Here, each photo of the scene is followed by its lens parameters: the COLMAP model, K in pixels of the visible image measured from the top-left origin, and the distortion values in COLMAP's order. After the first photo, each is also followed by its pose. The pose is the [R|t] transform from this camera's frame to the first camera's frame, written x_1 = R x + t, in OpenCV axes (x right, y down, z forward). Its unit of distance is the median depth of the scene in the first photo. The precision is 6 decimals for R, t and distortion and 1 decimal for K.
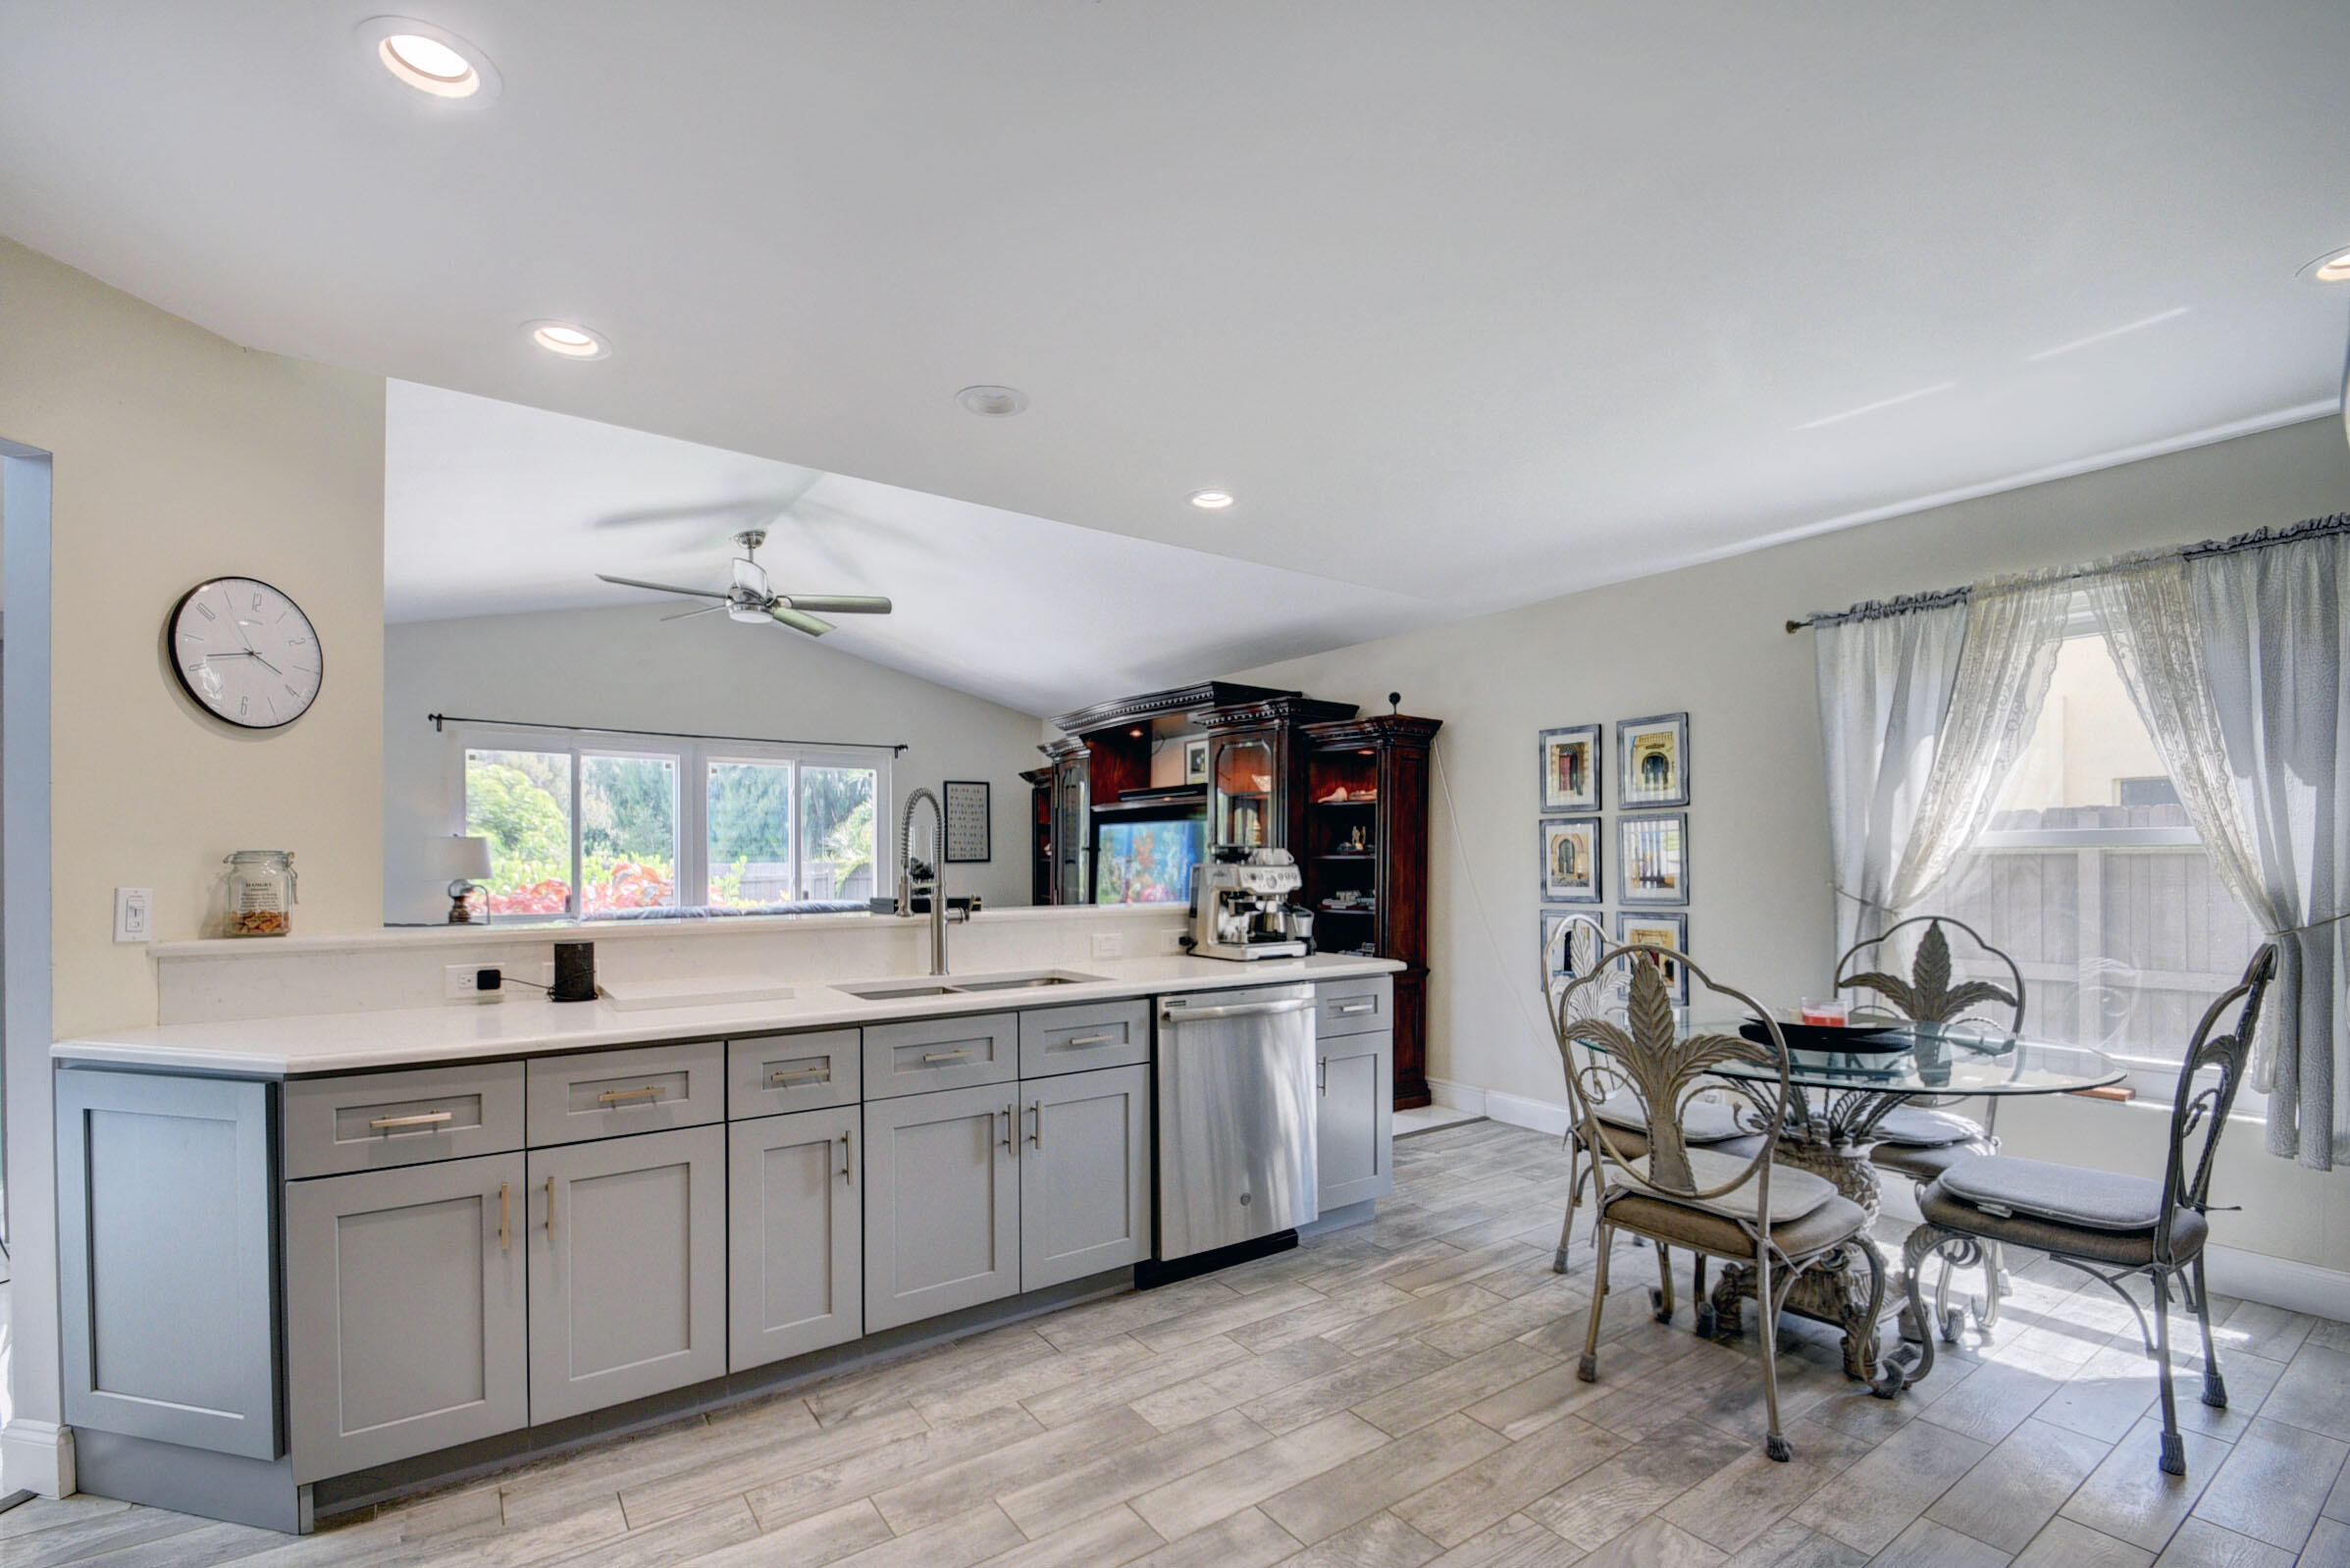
lens RADIAL K [[1059.9, 0, 1162.1], [0, 1059.9, 863.3], [0, 0, 1]] dist [0.000732, -0.014675]
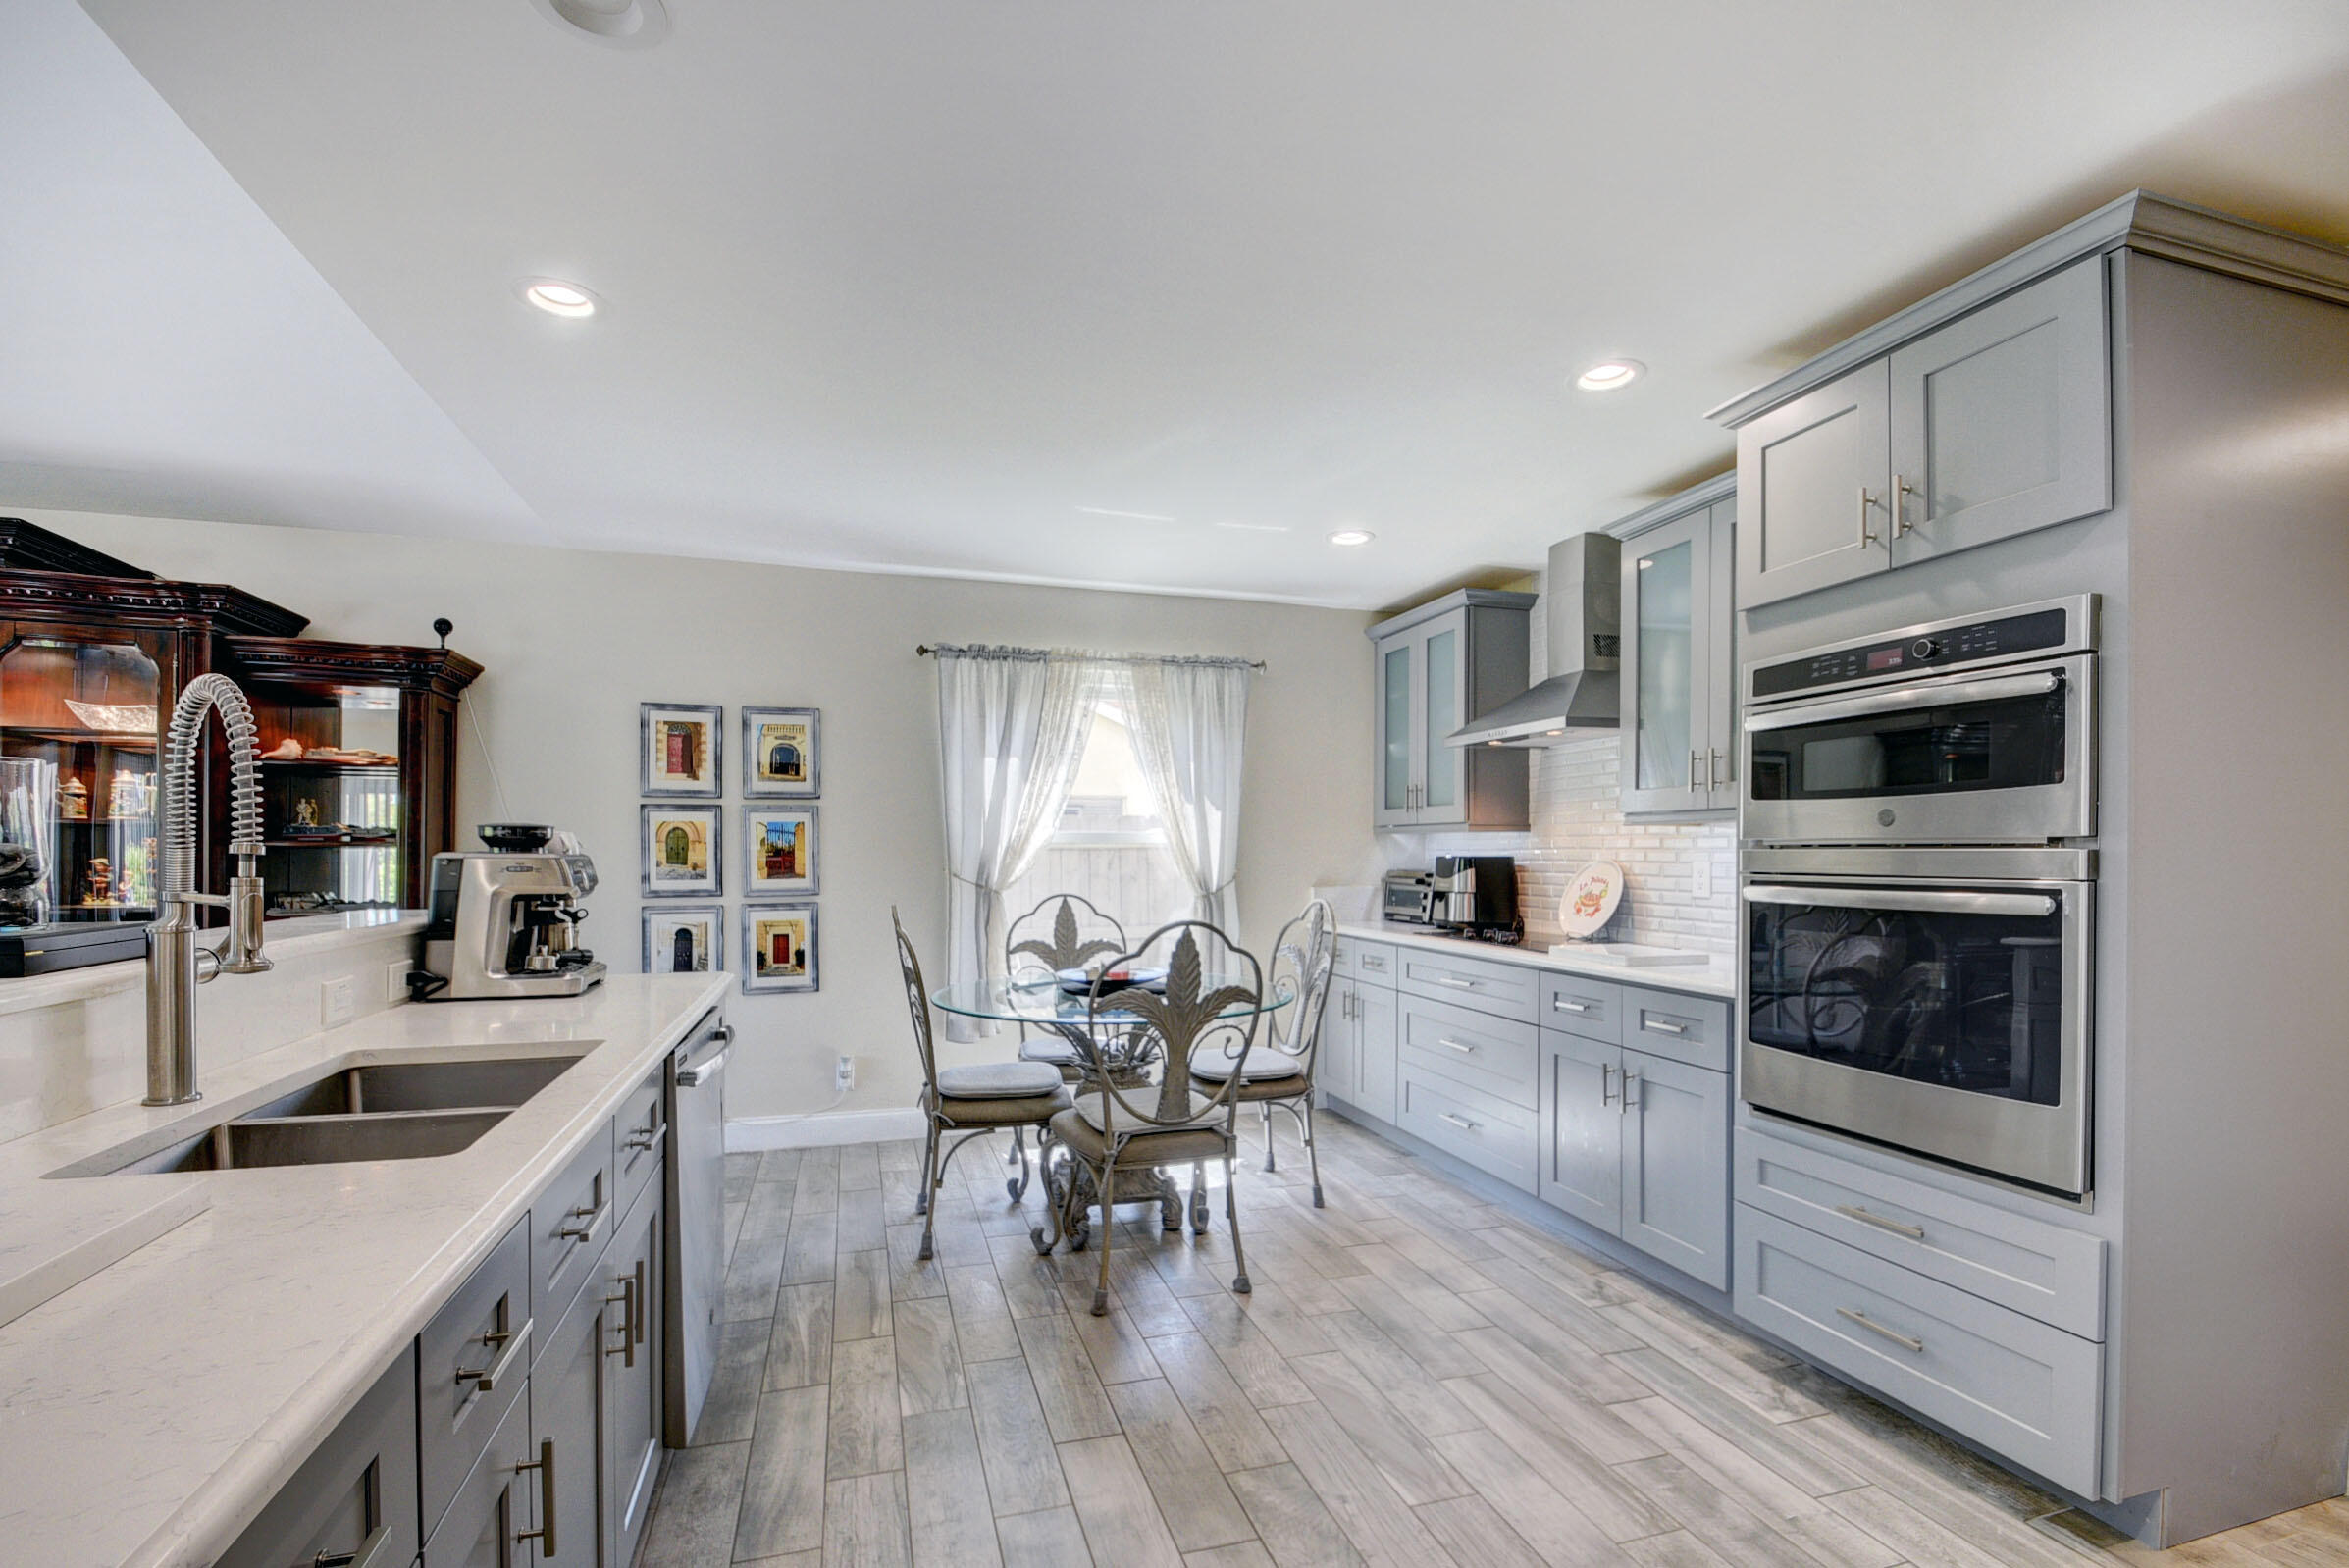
lens RADIAL K [[1036.4, 0, 1177.9], [0, 1036.4, 864.5], [0, 0, 1]] dist [0.002093, -0.000037]
pose [[0.295266, -0.007094, 0.955389, -0.411553], [-0.002193, 0.999965, 0.008102, 0.001267], [-0.955413, -0.004488, 0.295240, 0.397388]]
